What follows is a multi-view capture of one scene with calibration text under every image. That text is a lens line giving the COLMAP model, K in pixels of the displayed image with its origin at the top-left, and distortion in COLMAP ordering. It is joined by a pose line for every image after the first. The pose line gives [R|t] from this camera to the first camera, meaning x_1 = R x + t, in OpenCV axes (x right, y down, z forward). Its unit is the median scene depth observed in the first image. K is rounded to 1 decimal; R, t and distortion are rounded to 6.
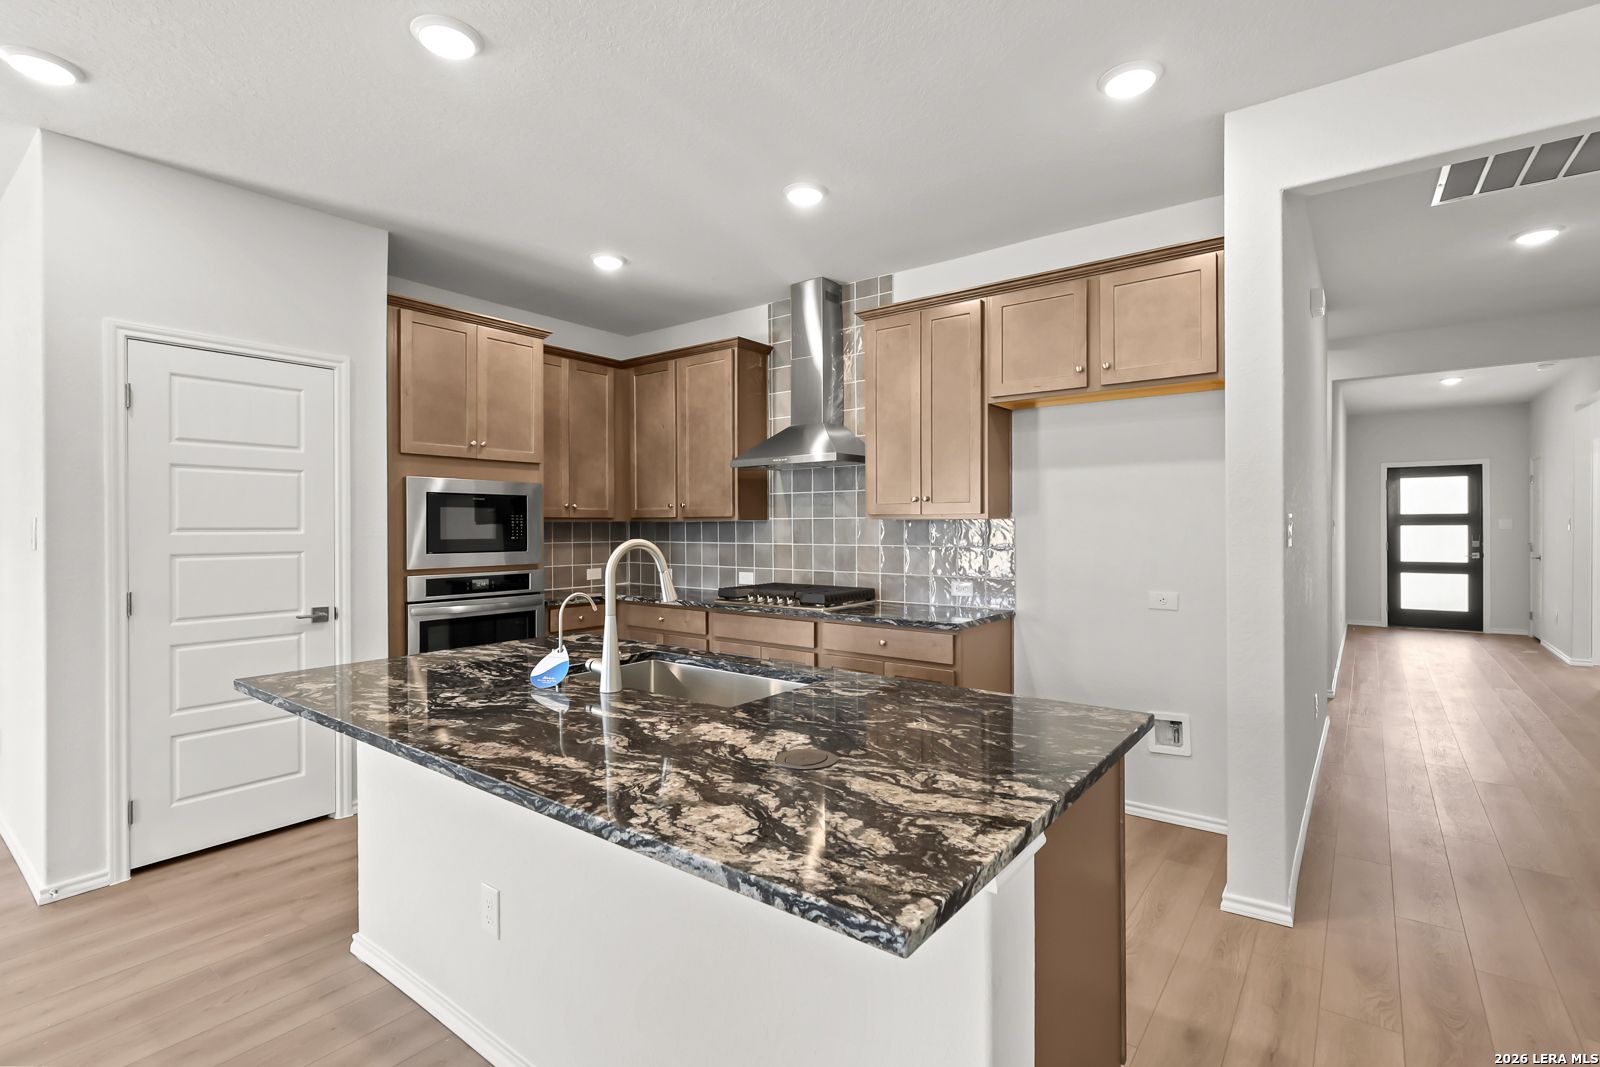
lens RADIAL K [[737.0, 0, 802.3], [0, 737.0, 532.5], [0, 0, 1]] dist [-0.007383, 0.003262]
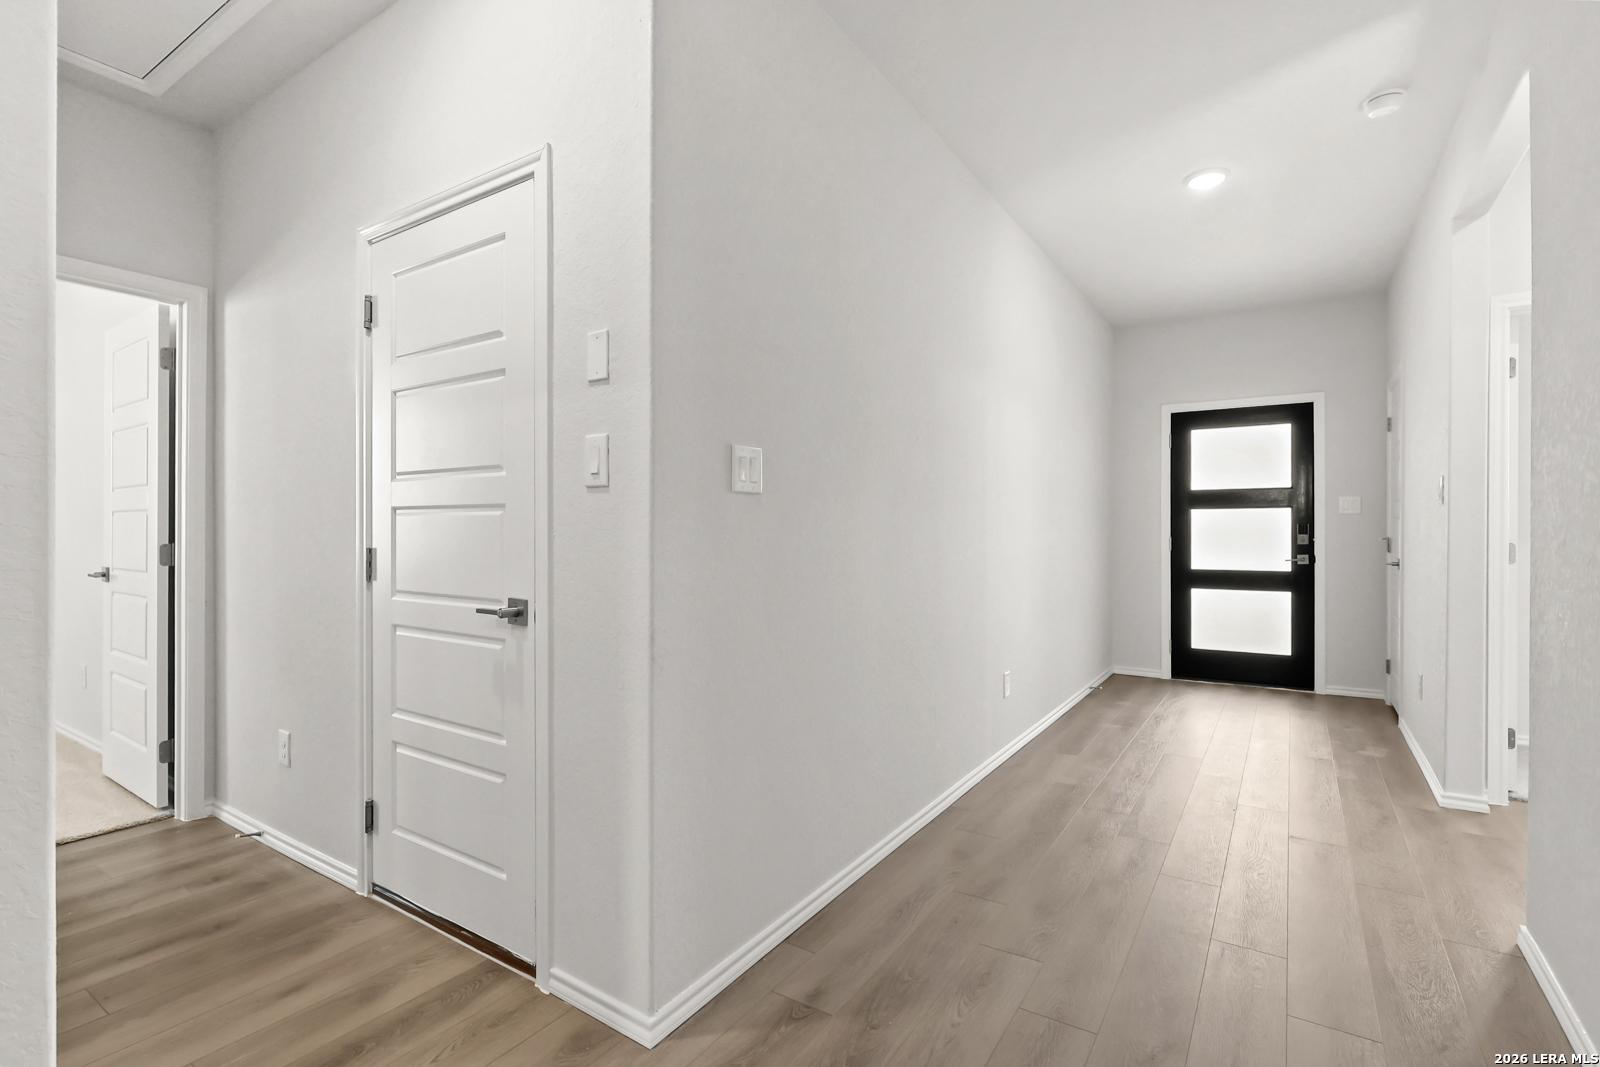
lens RADIAL K [[737.0, 0, 799.2], [0, 737.0, 534.8], [0, 0, 1]] dist [-0.007383, 0.003262]
pose [[0.997398, 0.003747, 0.071995, 0.465518], [-0.003529, 0.999989, -0.003156, 0.014731], [-0.072006, 0.002893, 0.997400, 0.436733]]
